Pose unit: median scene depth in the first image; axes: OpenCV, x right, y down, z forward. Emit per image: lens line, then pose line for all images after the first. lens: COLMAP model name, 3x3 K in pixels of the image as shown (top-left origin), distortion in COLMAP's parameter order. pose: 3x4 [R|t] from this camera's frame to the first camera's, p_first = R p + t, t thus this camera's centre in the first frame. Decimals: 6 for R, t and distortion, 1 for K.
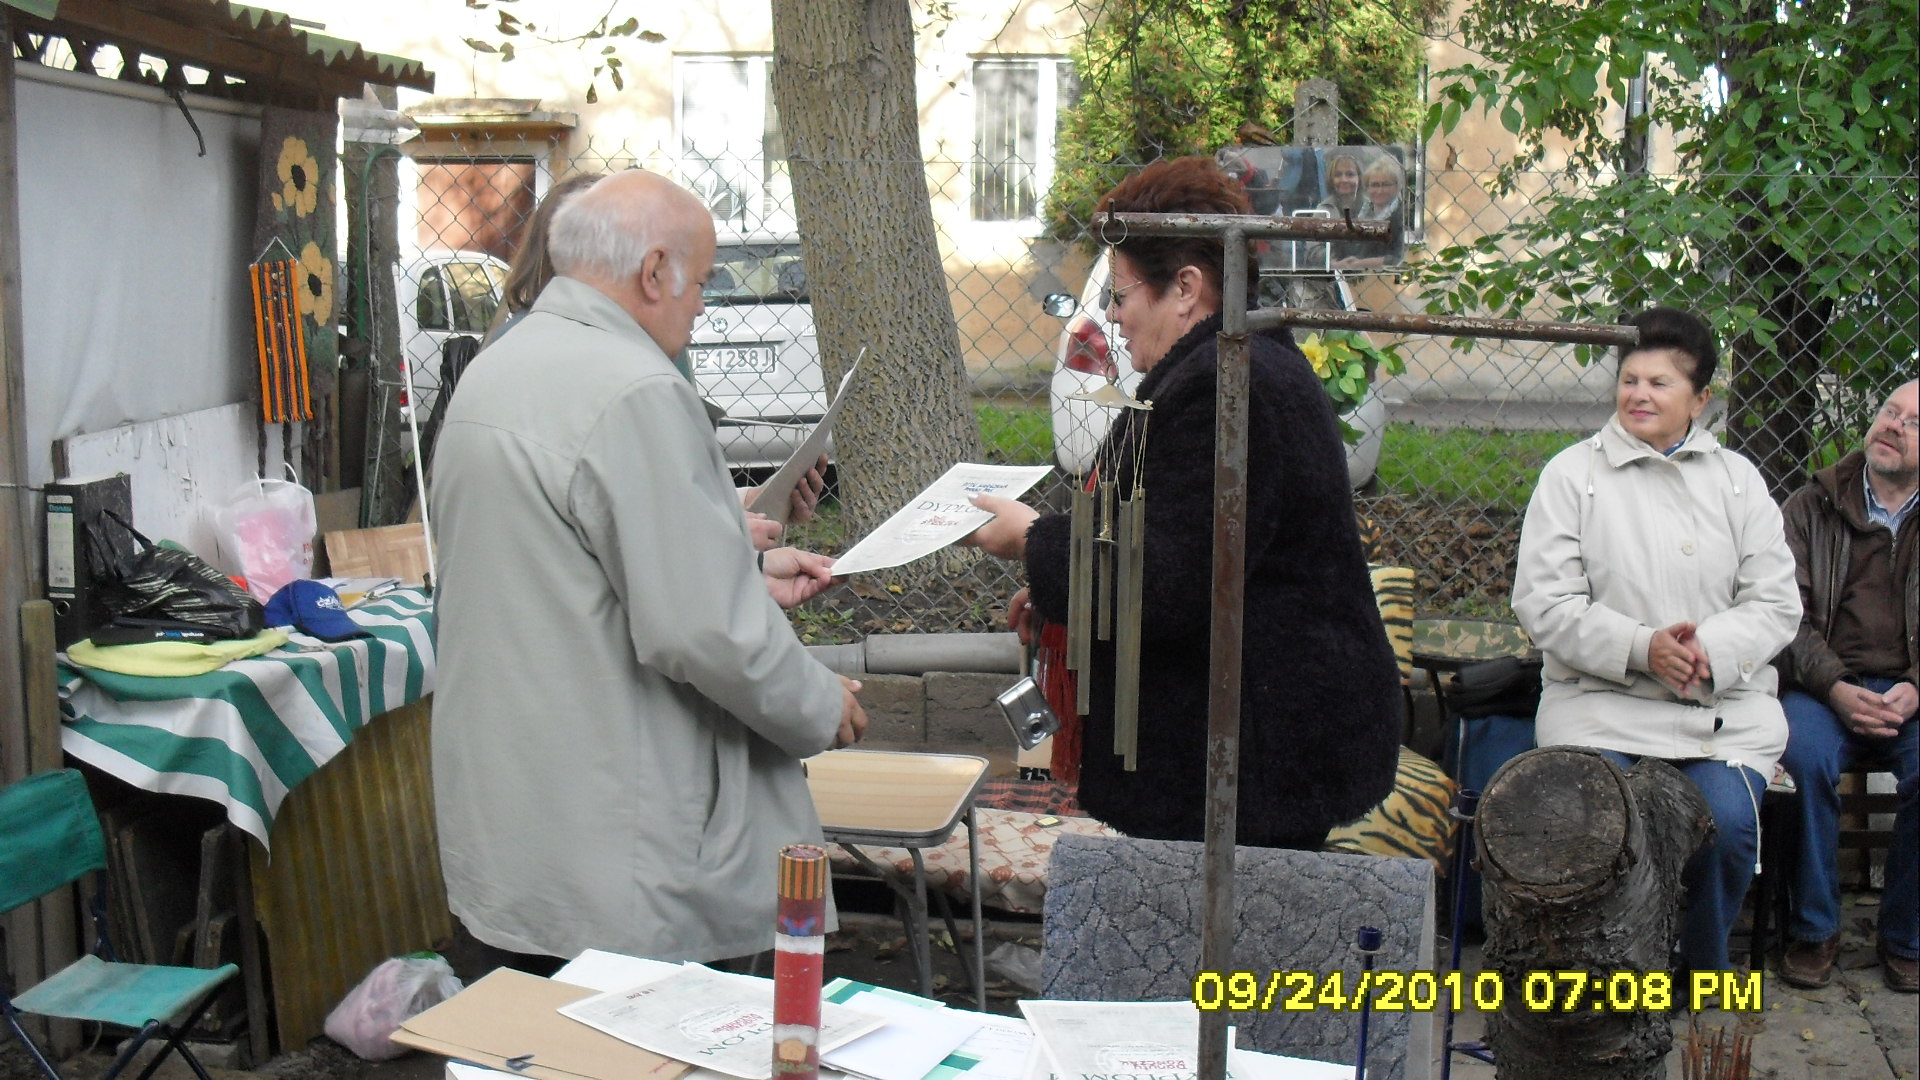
lens RADIAL K [[2210.3, 0, 966.5], [0, 2210.3, 536.6], [0, 0, 1]] dist [-0.142735, 0.000000]
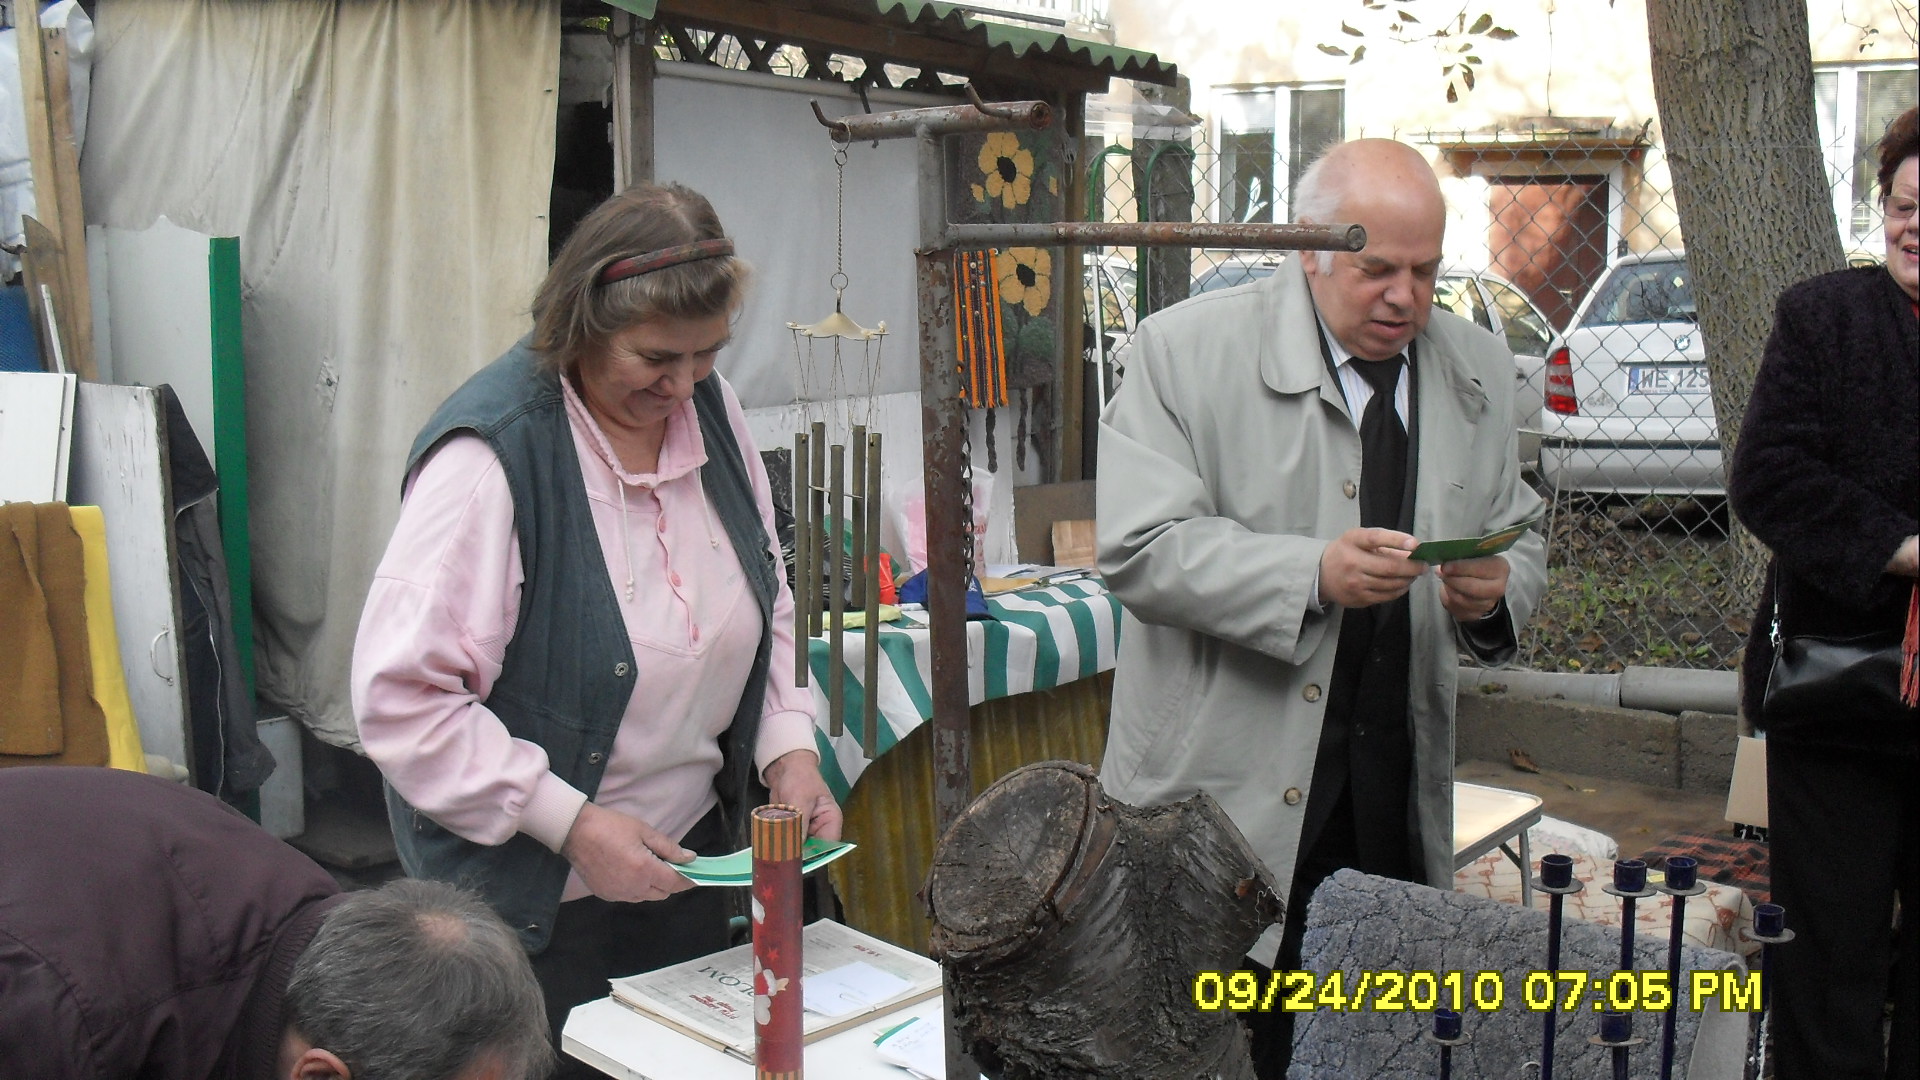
lens RADIAL K [[2210.3, 0, 949.8], [0, 2210.3, 529.9], [0, 0, 1]] dist [-0.142735, 0.000000]
pose [[0.866736, 0.049110, -0.496344, 0.192376], [-0.056672, 0.998393, -0.000177, 0.005243], [0.495538, 0.028282, 0.868126, 0.095260]]
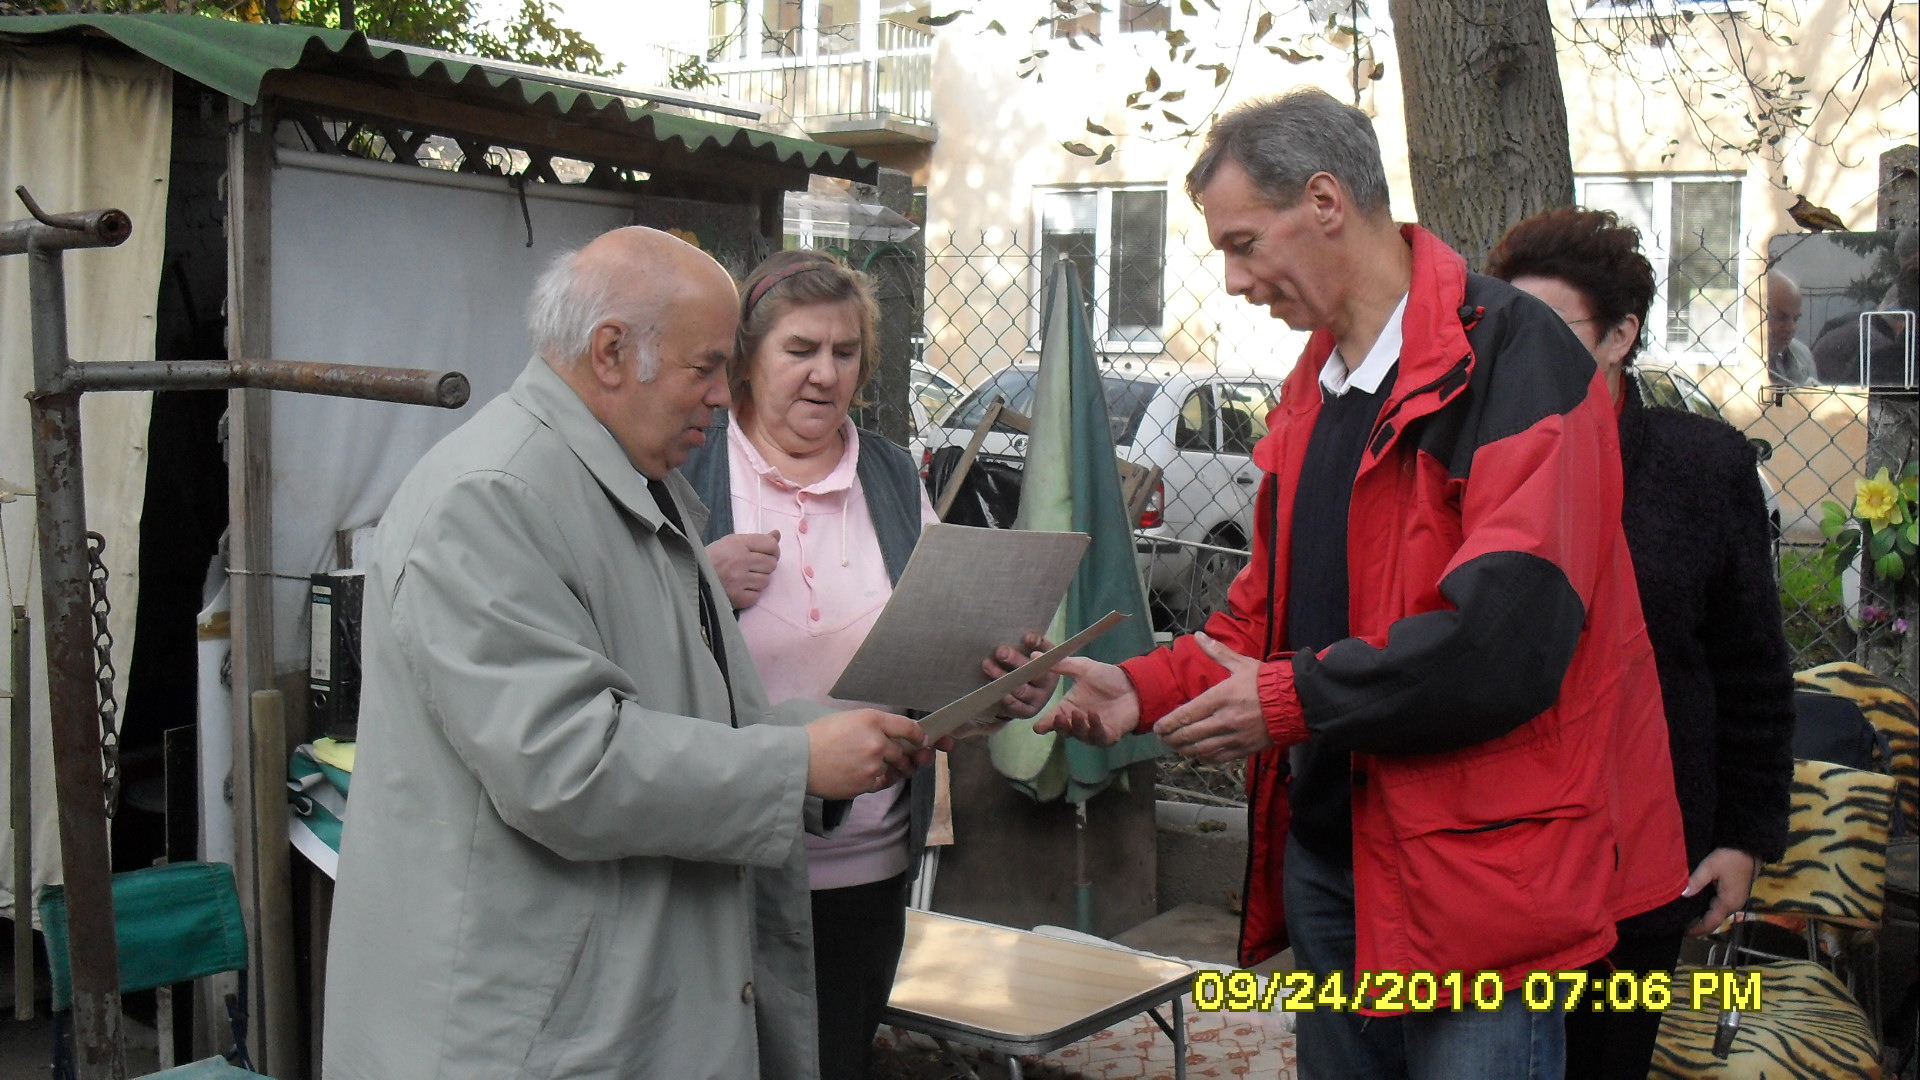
lens RADIAL K [[2210.3, 0, 918.8], [0, 2210.3, 535.2], [0, 0, 1]] dist [-0.142735, 0.000000]
pose [[0.892389, 0.039168, -0.449563, 0.228270], [-0.066055, 0.996833, -0.044272, -0.013132], [0.446405, 0.069204, 0.892151, 0.188609]]
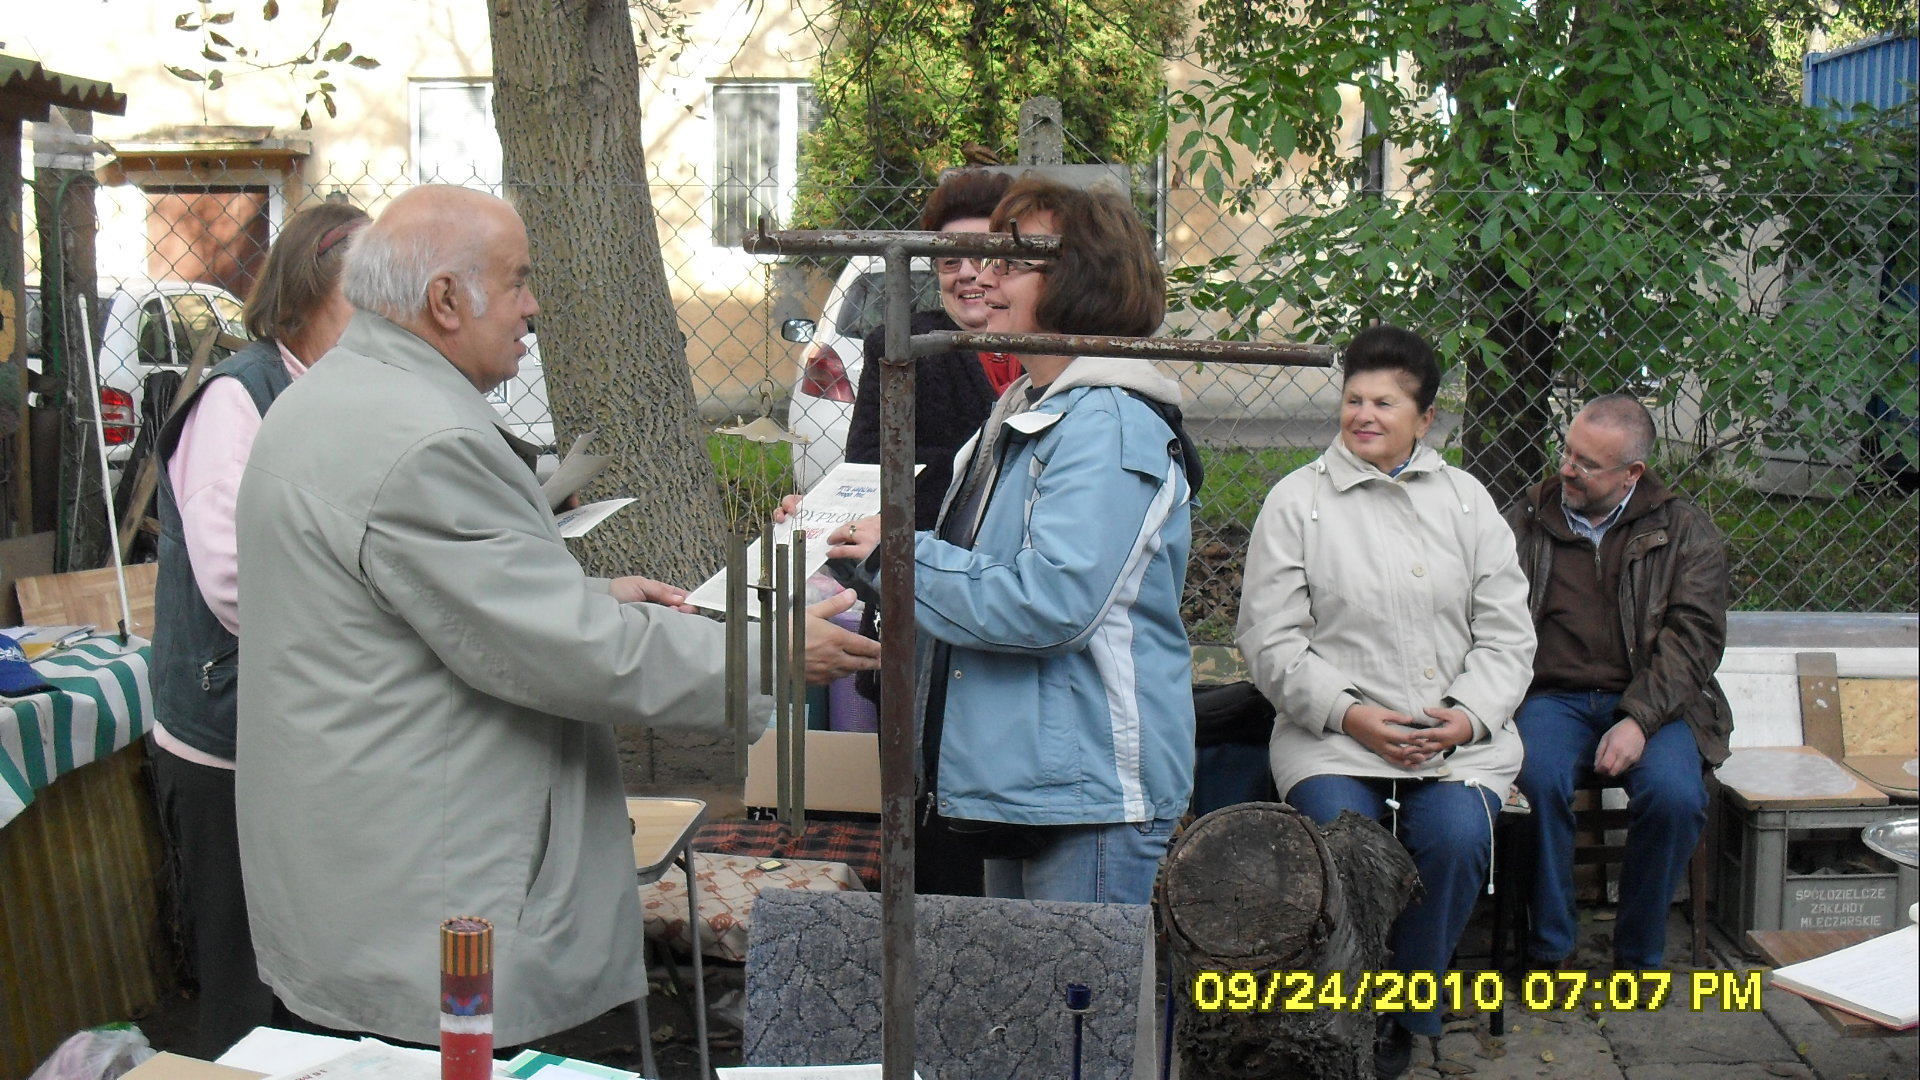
lens RADIAL K [[2210.3, 0, 949.8], [0, 2210.3, 539.3], [0, 0, 1]] dist [-0.142735, 0.000000]
pose [[0.994484, -0.019186, 0.103117, 0.016178], [0.020210, 0.999756, -0.008893, -0.002975], [-0.102922, 0.010928, 0.994629, 0.028195]]
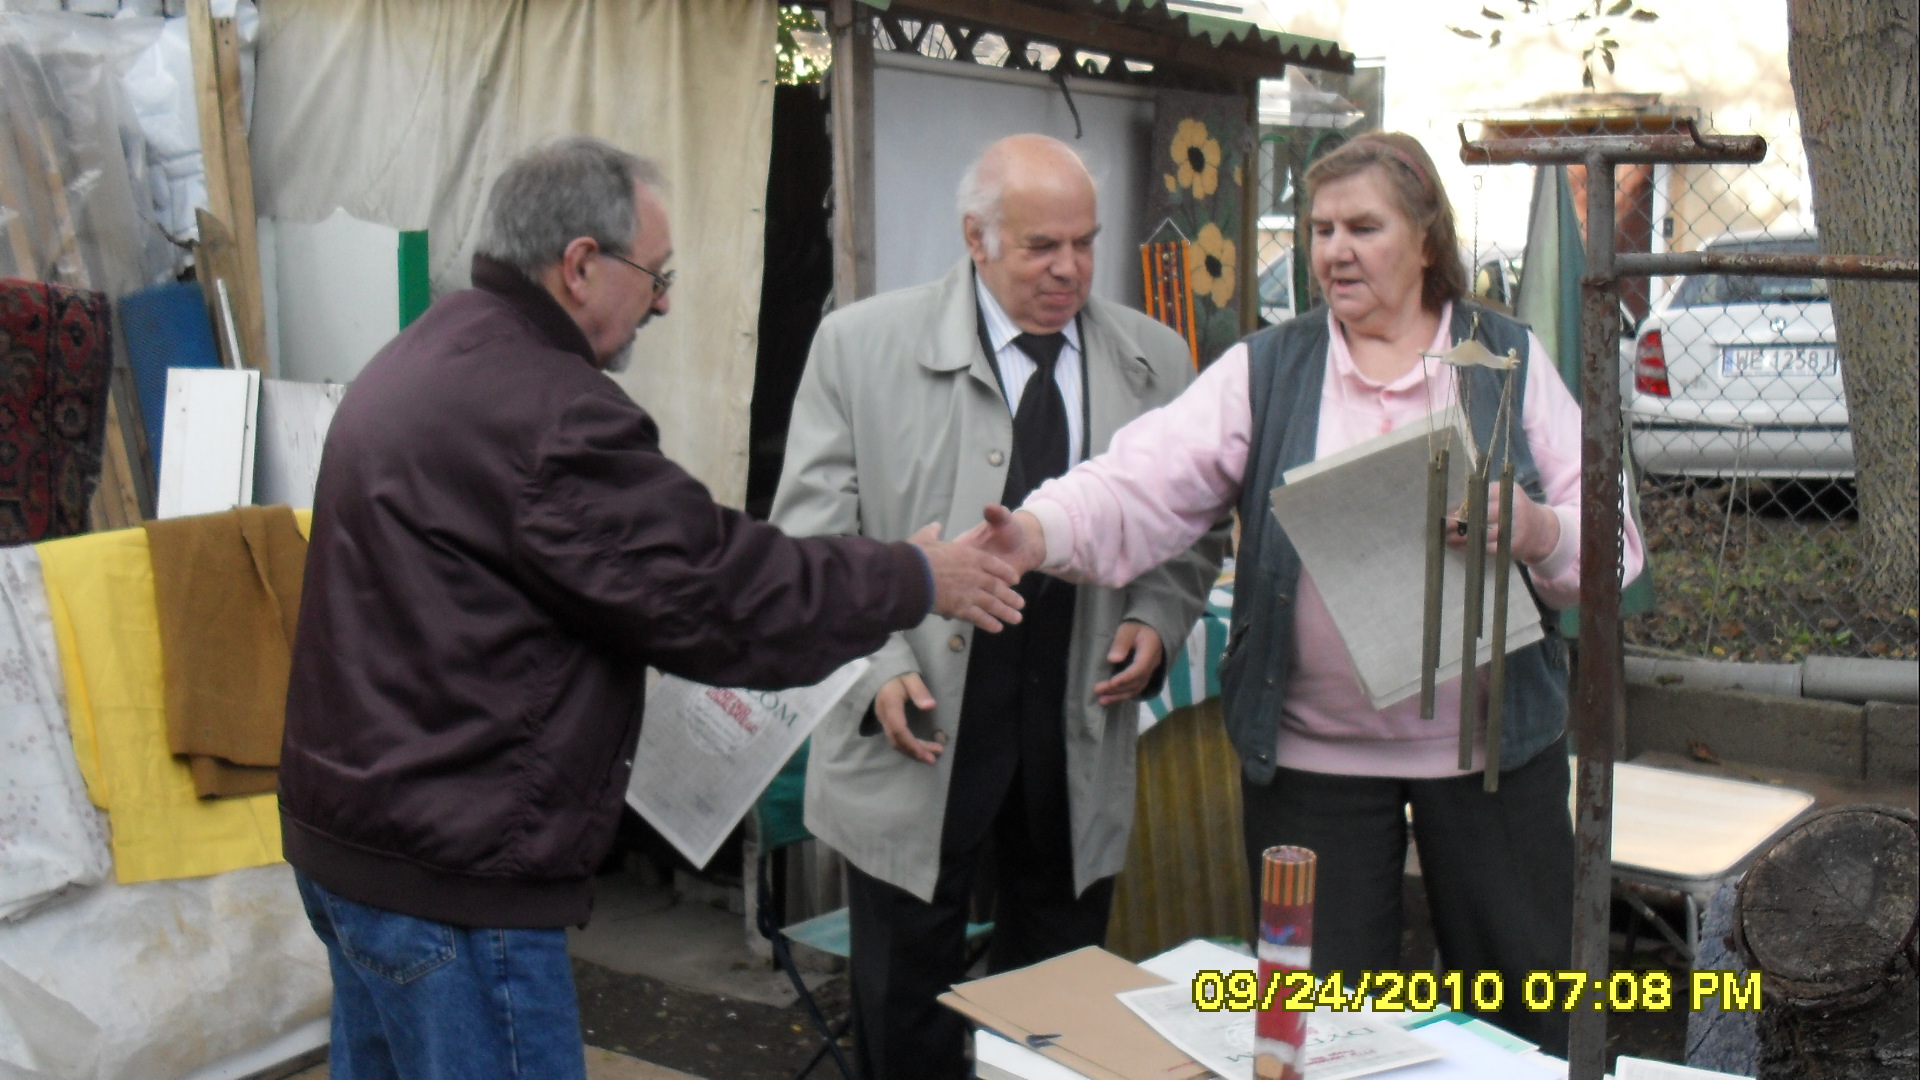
lens RADIAL K [[2210.3, 0, 921.7], [0, 2210.3, 564.3], [0, 0, 1]] dist [-0.142735, 0.000000]
pose [[0.861103, 0.058437, -0.505061, 0.111882], [-0.052286, 0.998284, 0.026359, 0.002667], [0.505735, 0.003710, 0.862681, 0.056100]]
